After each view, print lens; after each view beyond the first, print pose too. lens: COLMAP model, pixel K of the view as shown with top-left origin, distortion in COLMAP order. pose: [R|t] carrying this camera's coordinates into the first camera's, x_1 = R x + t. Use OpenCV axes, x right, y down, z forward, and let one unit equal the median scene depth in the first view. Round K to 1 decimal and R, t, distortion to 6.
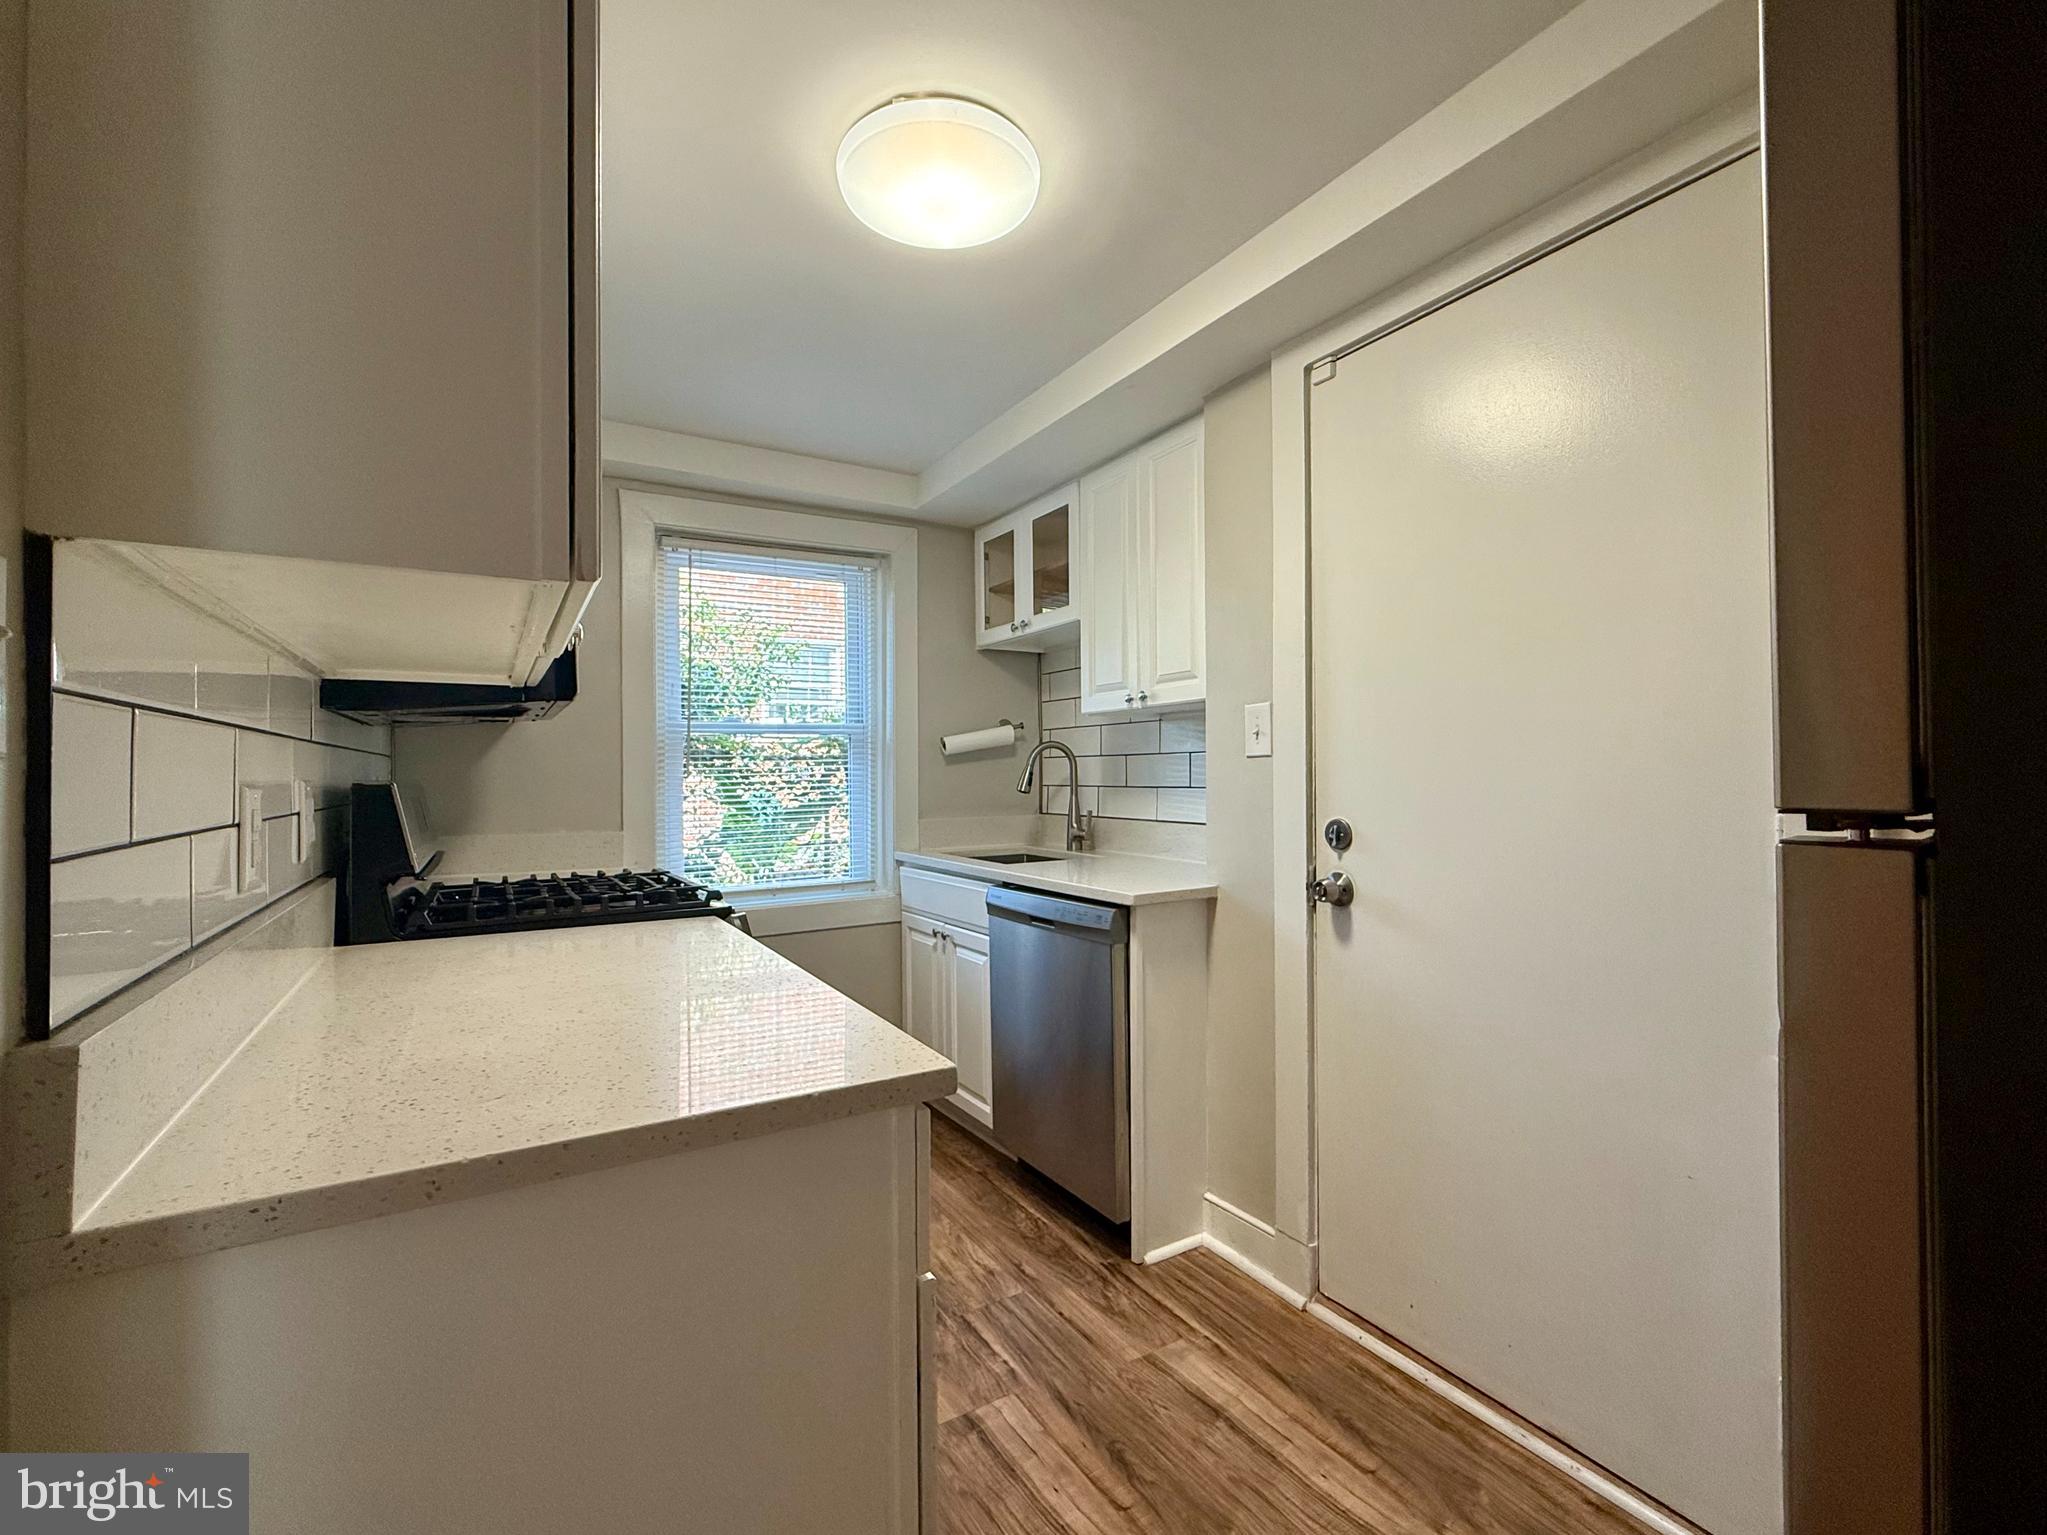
lens RADIAL K [[900.3, 0, 1023.5], [0, 900.3, 767.5], [0, 0, 1]] dist [0.000931, -0.000056]
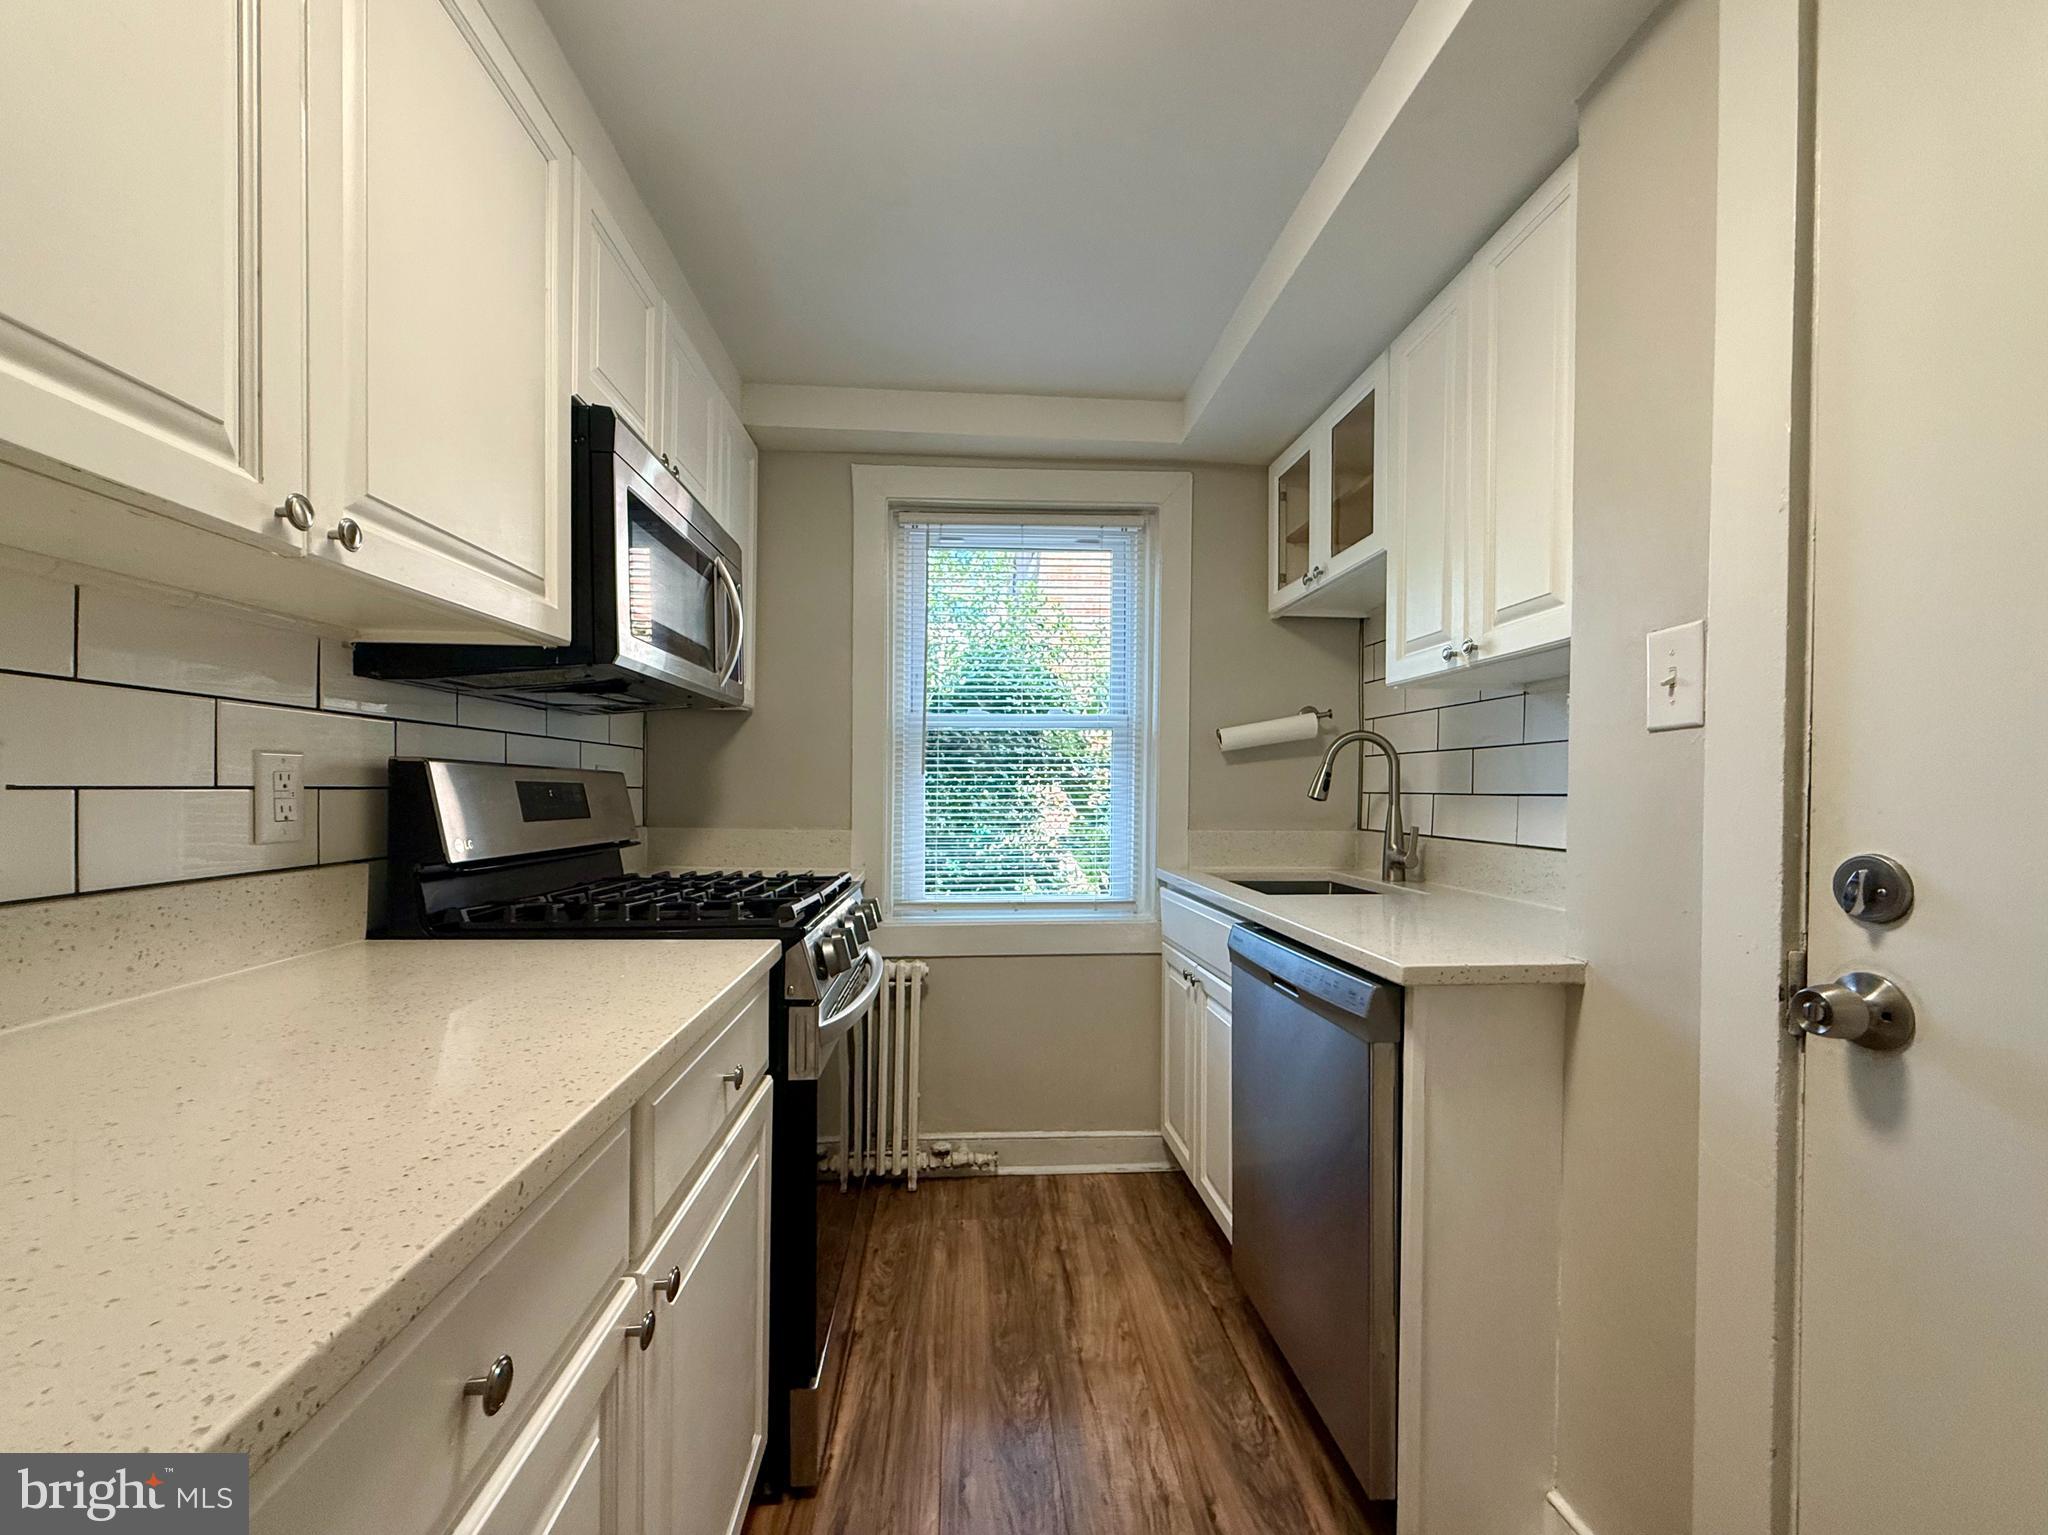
lens RADIAL K [[848.6, 0, 1016.4], [0, 848.6, 791.7], [0, 0, 1]] dist [-0.001855, -0.000188]
pose [[0.892054, 0.017751, -0.451581, 0.116044], [-0.013416, 0.999828, 0.012801, 0.018998], [0.451730, -0.005360, 0.892138, 0.314639]]
